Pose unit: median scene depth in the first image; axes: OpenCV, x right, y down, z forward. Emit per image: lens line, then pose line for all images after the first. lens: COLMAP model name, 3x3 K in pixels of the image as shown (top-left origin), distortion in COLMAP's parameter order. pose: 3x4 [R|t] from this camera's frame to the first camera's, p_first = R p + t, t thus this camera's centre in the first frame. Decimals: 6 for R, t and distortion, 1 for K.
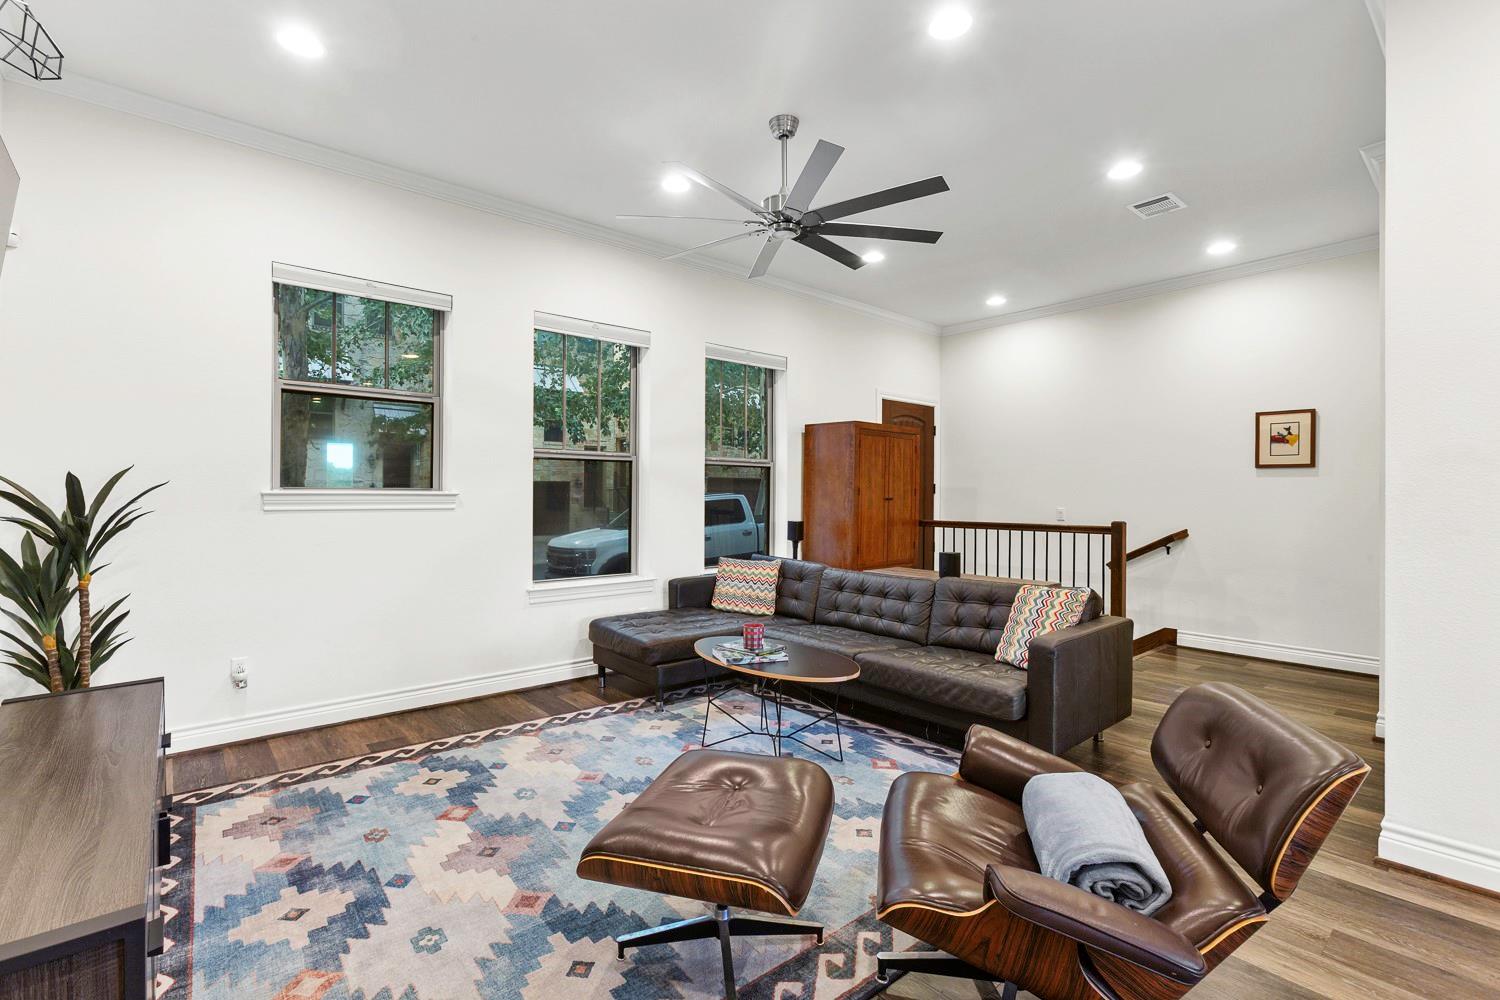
lens RADIAL K [[672.7, 0, 750.0], [0, 672.7, 500.0], [0, 0, 1]] dist [-0.001260, -0.000227]
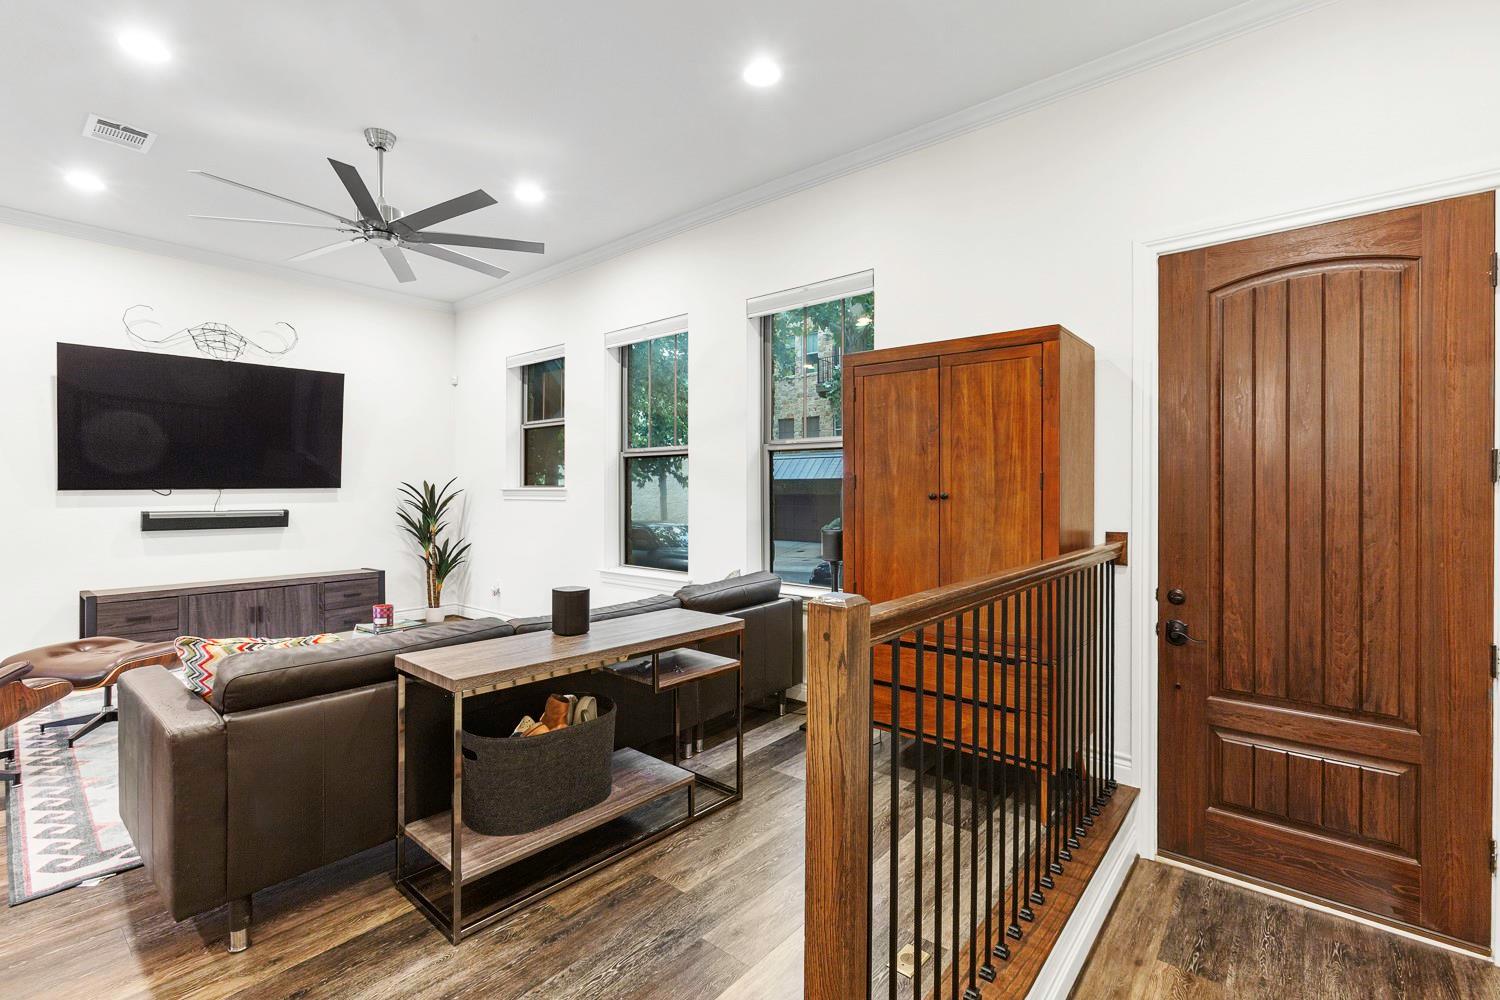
lens RADIAL K [[672.7, 0, 750.0], [0, 672.7, 500.0], [0, 0, 1]] dist [-0.001260, -0.000227]
pose [[0.152380, 0.003811, -0.988315, 1.103204], [-0.002955, 0.999990, 0.003400, 0.008582], [0.988318, 0.002402, 0.152389, 1.313766]]
